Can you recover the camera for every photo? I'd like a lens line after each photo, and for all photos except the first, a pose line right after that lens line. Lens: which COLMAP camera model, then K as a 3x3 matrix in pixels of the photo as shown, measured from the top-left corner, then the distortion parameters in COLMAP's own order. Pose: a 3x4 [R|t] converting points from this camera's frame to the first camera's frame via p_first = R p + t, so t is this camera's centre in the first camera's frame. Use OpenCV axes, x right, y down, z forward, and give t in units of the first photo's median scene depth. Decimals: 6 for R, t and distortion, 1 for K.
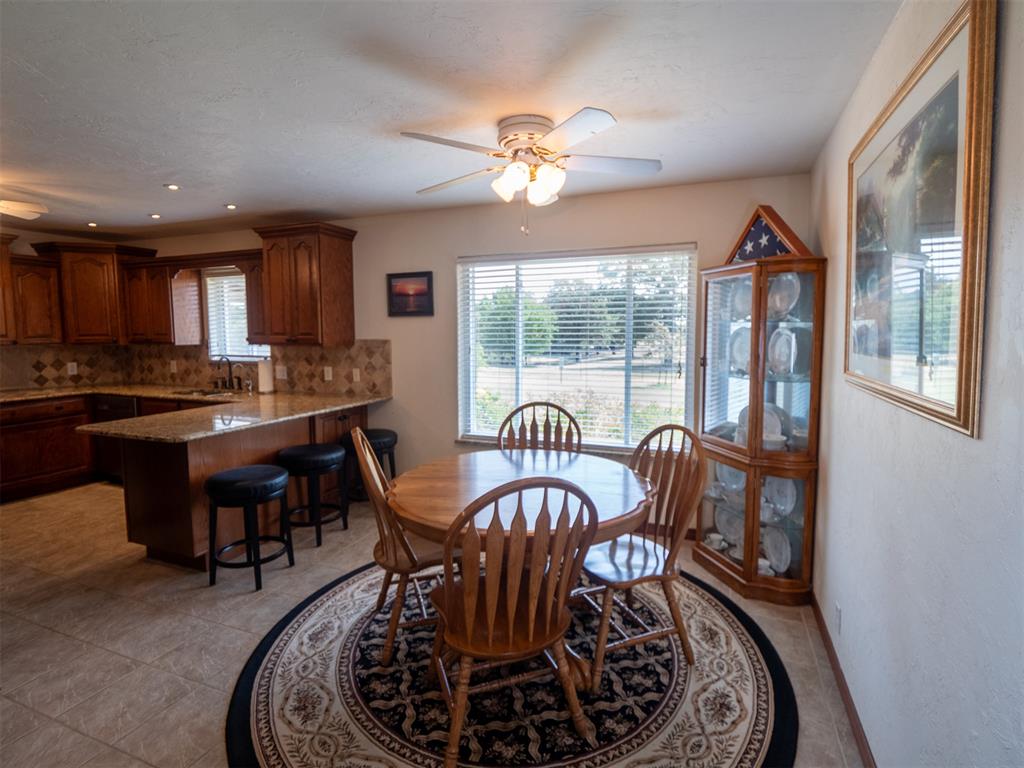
lens RADIAL K [[516.8, 0, 512.1], [0, 516.8, 378.5], [0, 0, 1]] dist [-0.003580, -0.003931]
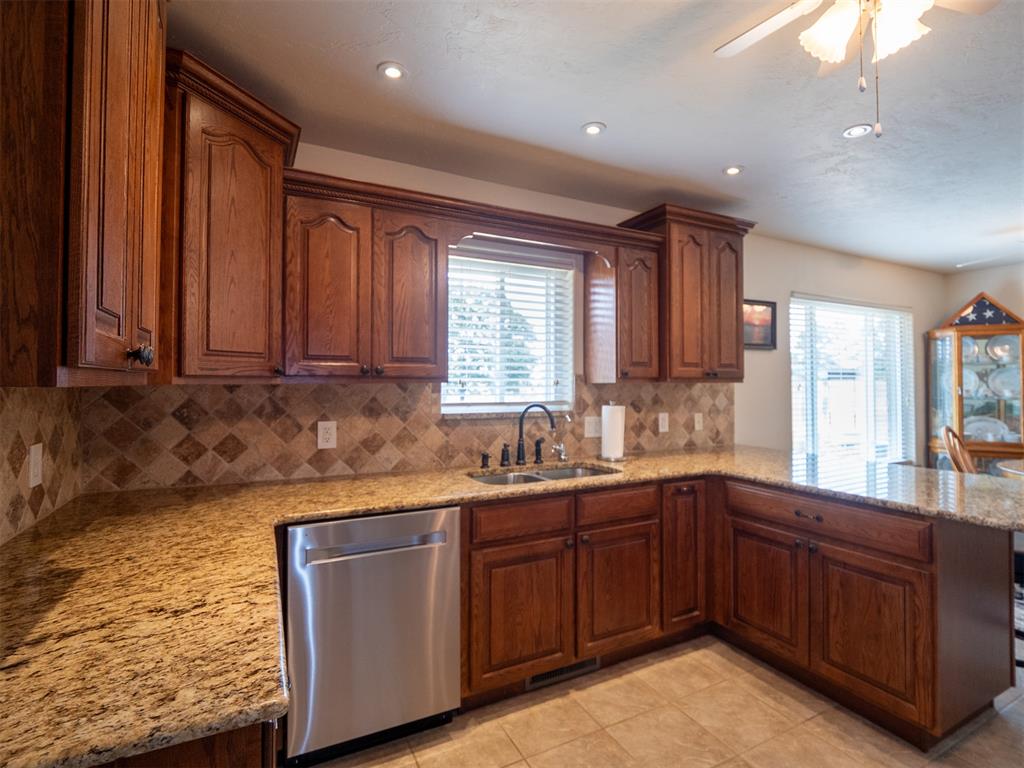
lens RADIAL K [[516.8, 0, 514.1], [0, 516.8, 379.0], [0, 0, 1]] dist [-0.003580, -0.003931]
pose [[0.646482, 0.006889, 0.762898, -1.046021], [0.064013, 0.995943, -0.063238, -0.037988], [-0.760239, 0.089718, 0.643419, 0.698677]]
